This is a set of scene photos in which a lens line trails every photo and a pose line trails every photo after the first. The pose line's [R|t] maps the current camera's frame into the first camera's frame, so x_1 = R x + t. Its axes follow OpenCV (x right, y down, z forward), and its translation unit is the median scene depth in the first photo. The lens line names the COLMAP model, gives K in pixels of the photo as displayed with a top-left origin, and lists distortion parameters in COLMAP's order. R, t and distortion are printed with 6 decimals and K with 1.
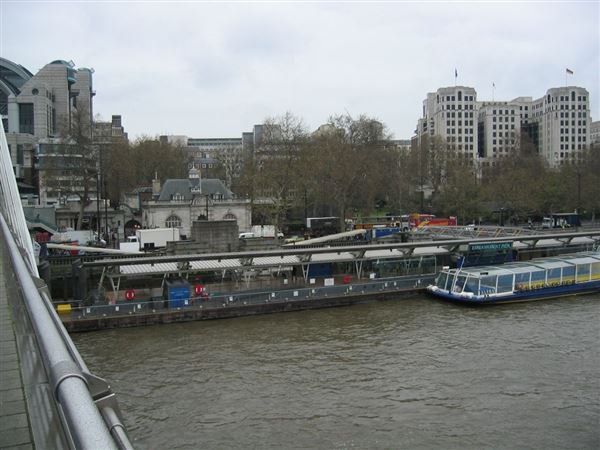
lens RADIAL K [[615.3, 0, 300.0], [0, 615.3, 225.0], [0, 0, 1]] dist [-0.084489, 0.016664]
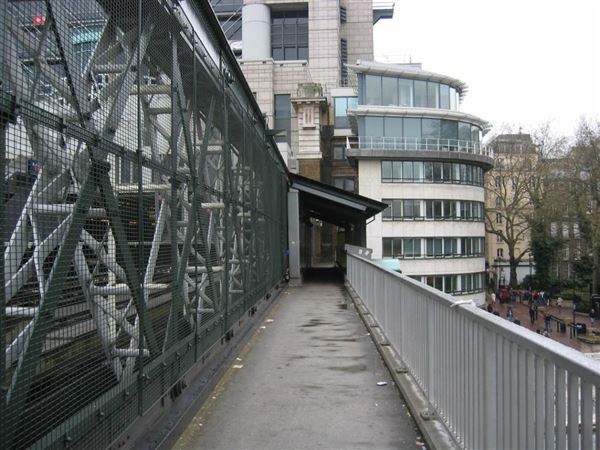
lens RADIAL K [[615.3, 0, 300.0], [0, 615.3, 225.0], [0, 0, 1]] dist [-0.084489, 0.016664]
pose [[0.951676, -0.007457, -0.307014, -0.332844], [-0.016528, 0.997013, -0.075450, -0.036278], [0.306660, 0.076878, 0.948710, 0.654204]]
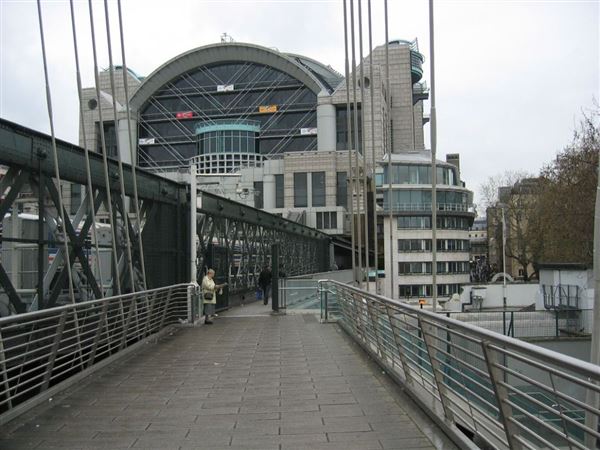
lens RADIAL K [[615.3, 0, 300.0], [0, 615.3, 225.0], [0, 0, 1]] dist [-0.084489, 0.016664]
pose [[0.902956, -0.029335, -0.428730, -0.256608], [-0.021481, 0.993339, -0.113209, -0.026537], [0.429196, 0.111433, 0.896311, 0.489625]]
